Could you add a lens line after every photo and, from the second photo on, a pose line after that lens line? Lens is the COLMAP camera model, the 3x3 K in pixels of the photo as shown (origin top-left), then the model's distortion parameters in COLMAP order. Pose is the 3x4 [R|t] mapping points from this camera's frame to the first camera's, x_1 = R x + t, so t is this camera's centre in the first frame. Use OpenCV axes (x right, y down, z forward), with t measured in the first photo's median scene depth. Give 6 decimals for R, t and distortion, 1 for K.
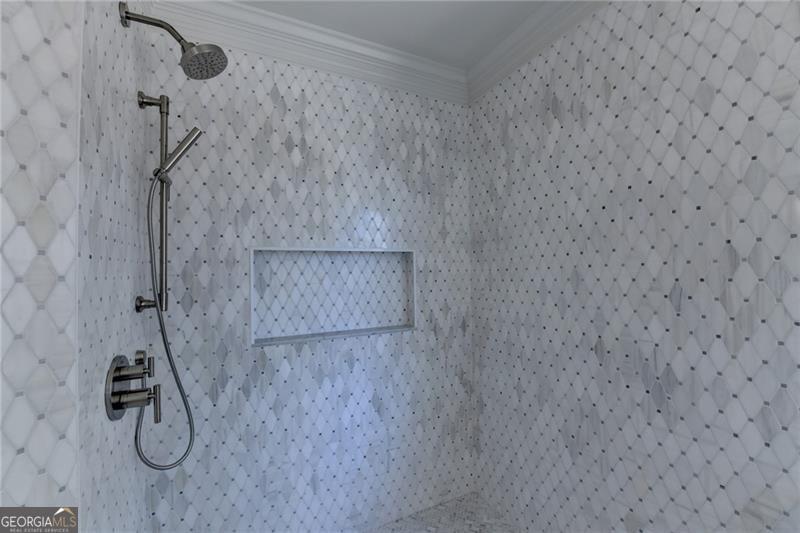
lens RADIAL K [[323.1, 0, 386.8], [0, 323.1, 268.2], [0, 0, 1]] dist [-0.015543, -0.000231]
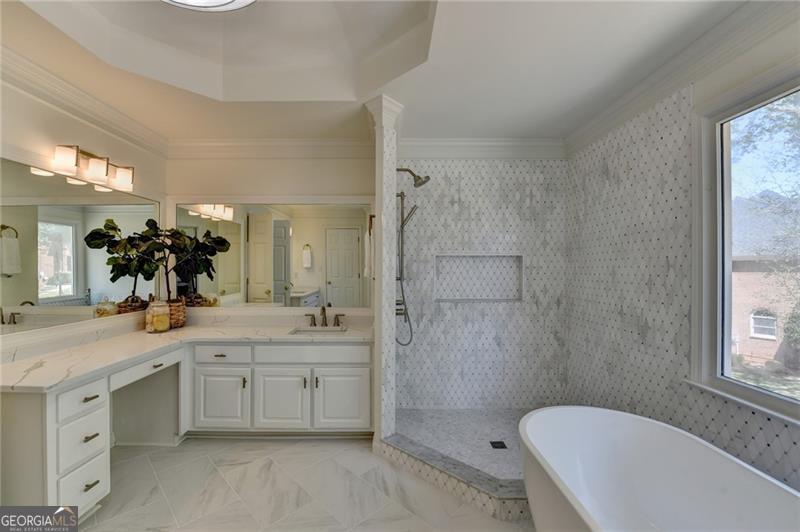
lens RADIAL K [[331.0, 0, 392.5], [0, 331.0, 265.8], [0, 0, 1]] dist [-0.017340, -0.000596]
pose [[0.913278, 0.019611, -0.406865, 0.183496], [-0.011722, 0.999692, 0.021873, -0.030743], [0.407168, -0.015207, 0.913226, -0.958704]]
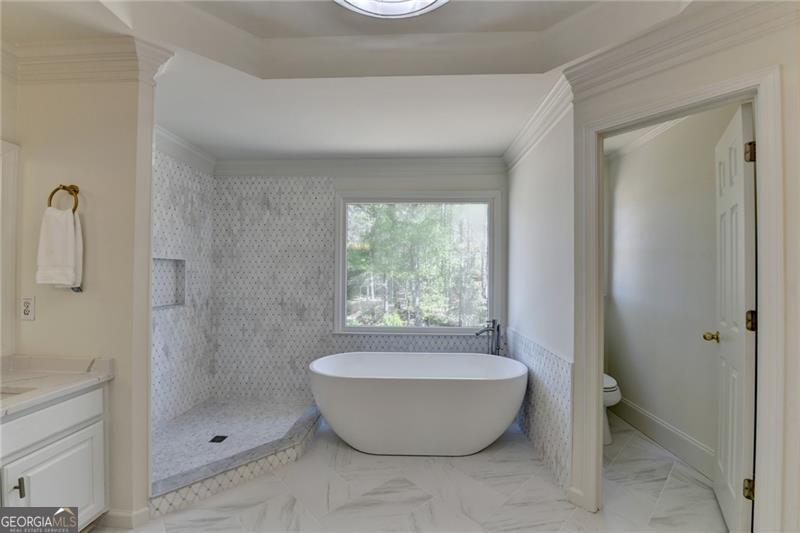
lens RADIAL K [[323.1, 0, 406.9], [0, 323.1, 273.4], [0, 0, 1]] dist [-0.015543, -0.000231]
pose [[0.436688, 0.028186, 0.899171, -1.037935], [-0.035829, 0.999261, -0.013923, 0.001027], [-0.898899, -0.026136, 0.437375, -0.879593]]
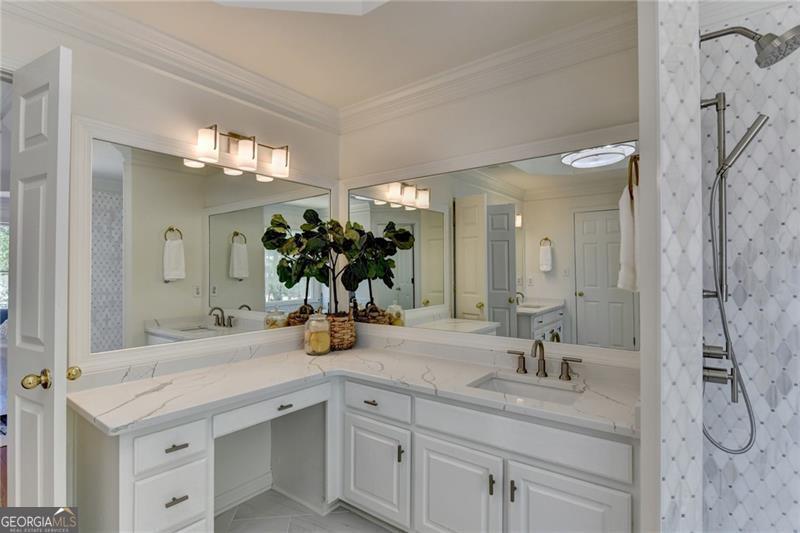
lens RADIAL K [[401.2, 0, 391.7], [0, 401.2, 266.7], [0, 0, 1]] dist [-0.011376, 0.000731]
pose [[0.468119, 0.007520, -0.883633, -0.042945], [0.010432, 0.999847, 0.014036, -0.007132], [0.883604, -0.015788, 0.467969, -0.404237]]
